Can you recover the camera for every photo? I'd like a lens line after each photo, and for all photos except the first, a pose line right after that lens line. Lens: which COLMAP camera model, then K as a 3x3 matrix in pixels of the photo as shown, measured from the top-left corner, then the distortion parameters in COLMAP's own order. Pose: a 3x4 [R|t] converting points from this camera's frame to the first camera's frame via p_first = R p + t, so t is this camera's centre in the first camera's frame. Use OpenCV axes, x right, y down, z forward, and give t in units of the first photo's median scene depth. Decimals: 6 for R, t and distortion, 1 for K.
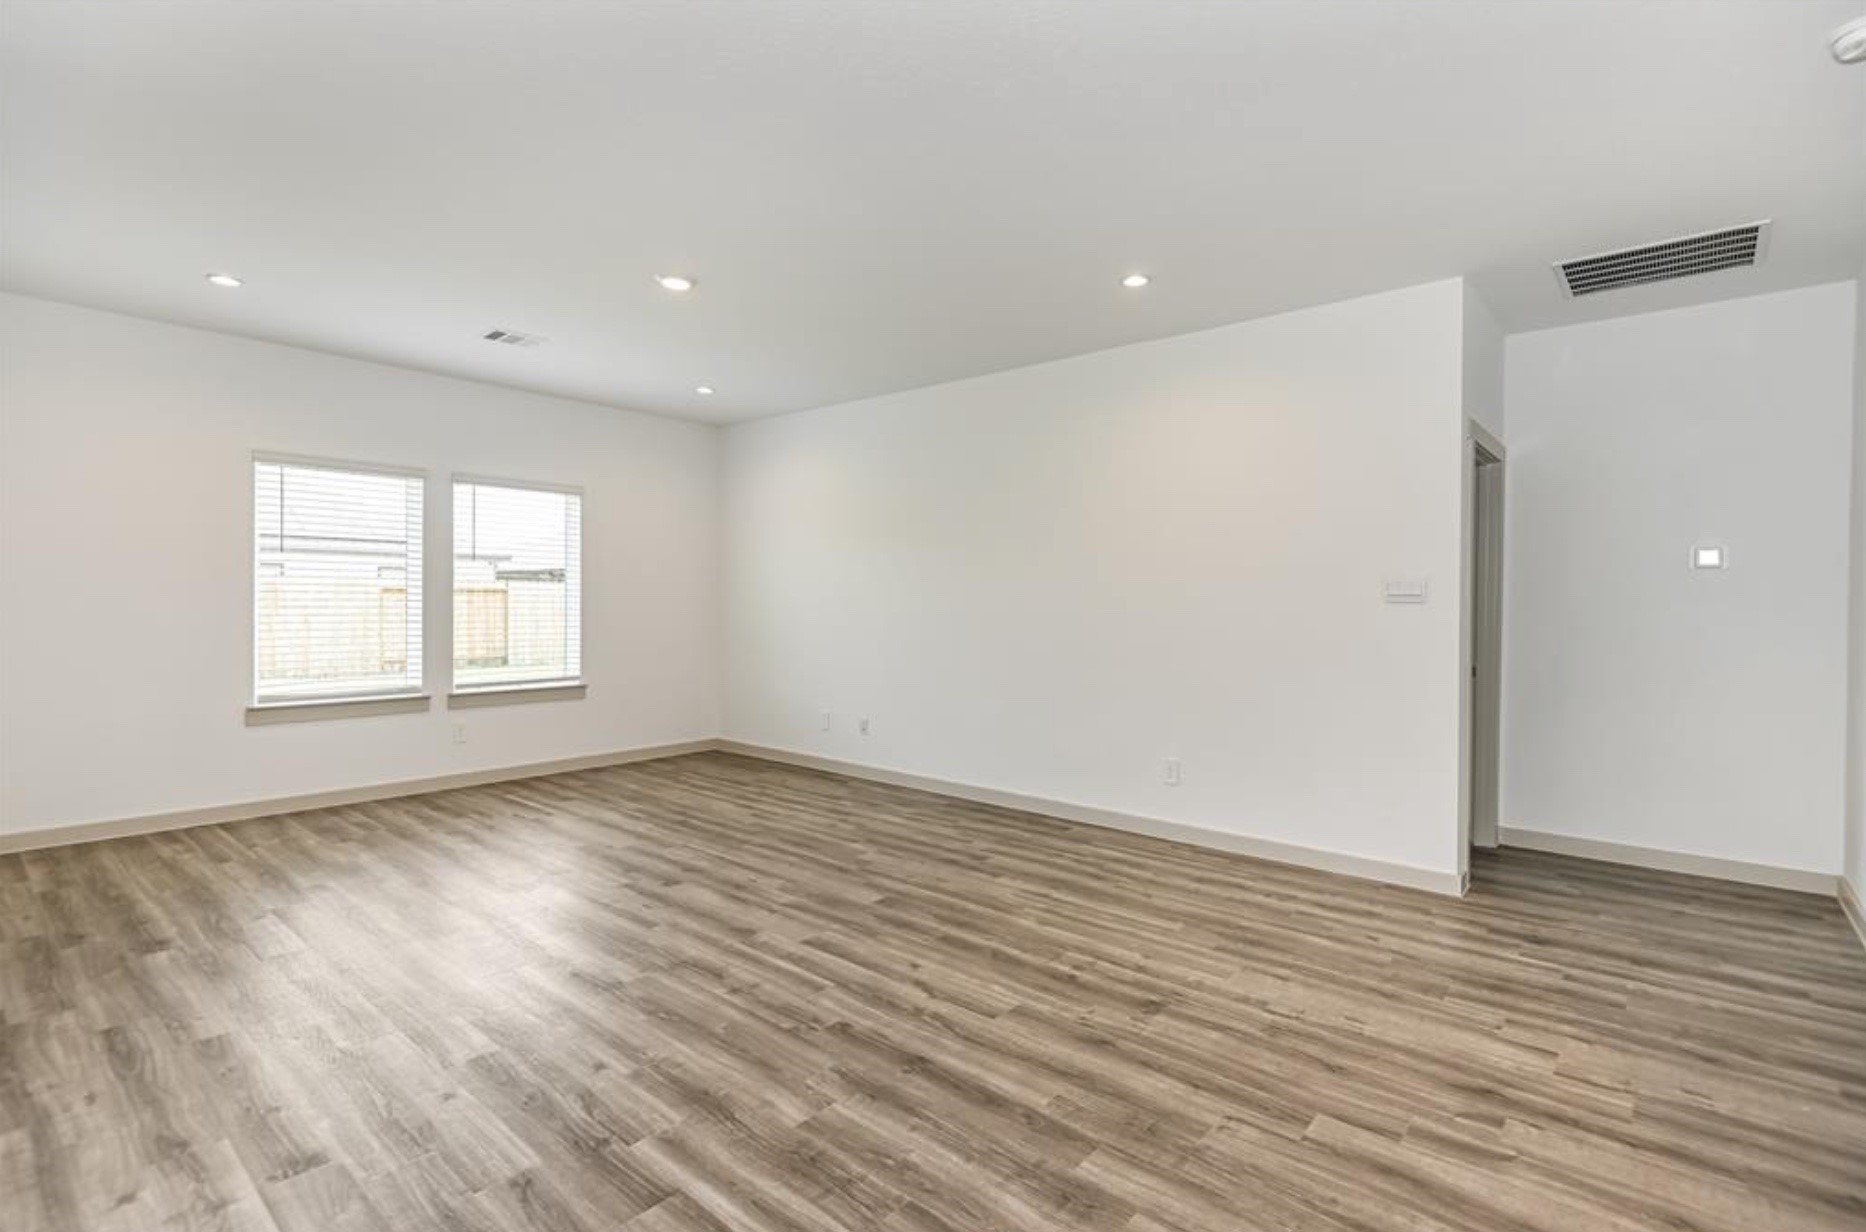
lens RADIAL K [[865.6, 0, 938.0], [0, 865.6, 600.0], [0, 0, 1]] dist [0.003759, 0.000341]
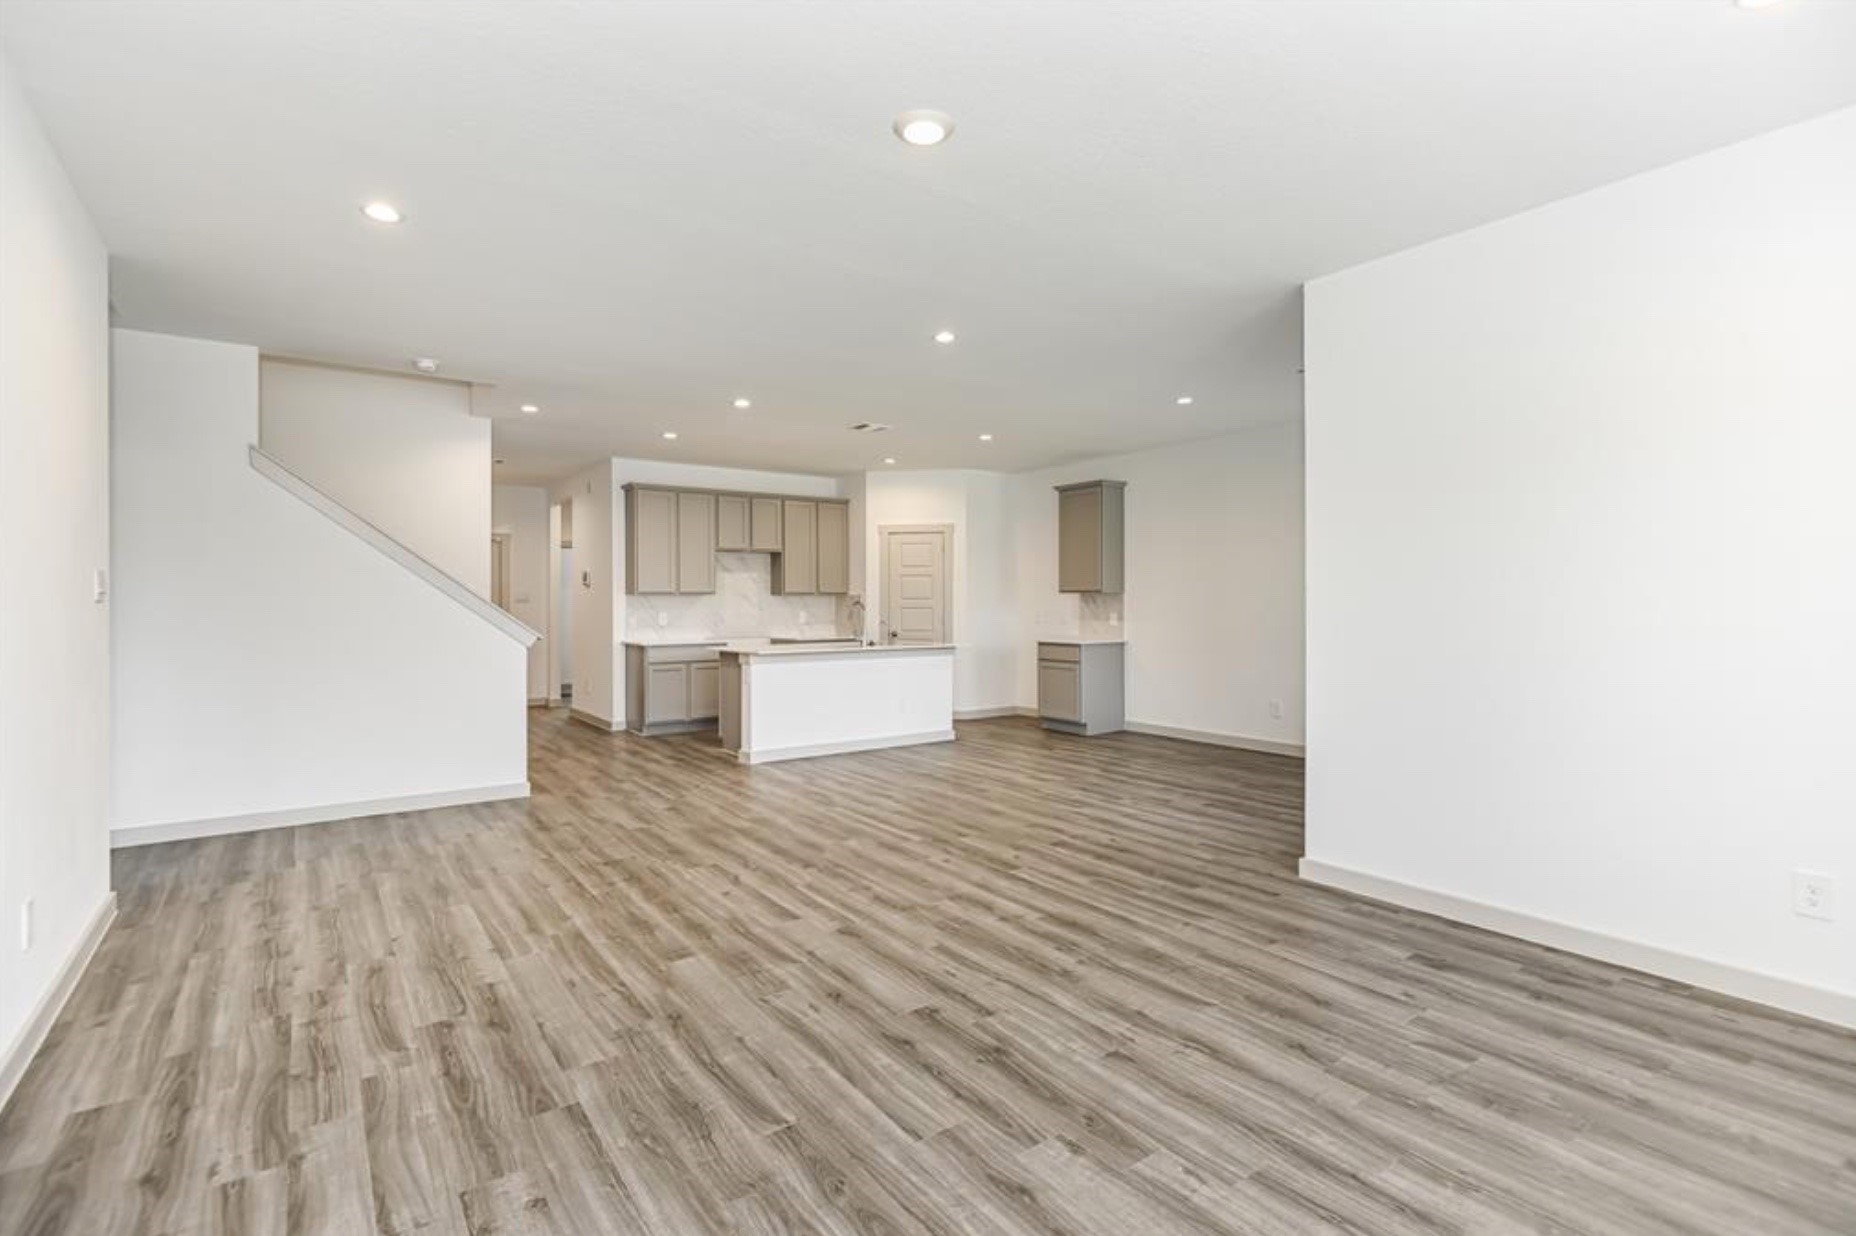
lens RADIAL K [[861.2, 0, 922.1], [0, 861.2, 606.2], [0, 0, 1]] dist [0.009720, -0.012035]
pose [[-0.970064, -0.007516, 0.242733, -0.536783], [-0.005967, 0.999957, 0.007114, -0.003194], [-0.242776, 0.005452, -0.970067, 1.911041]]
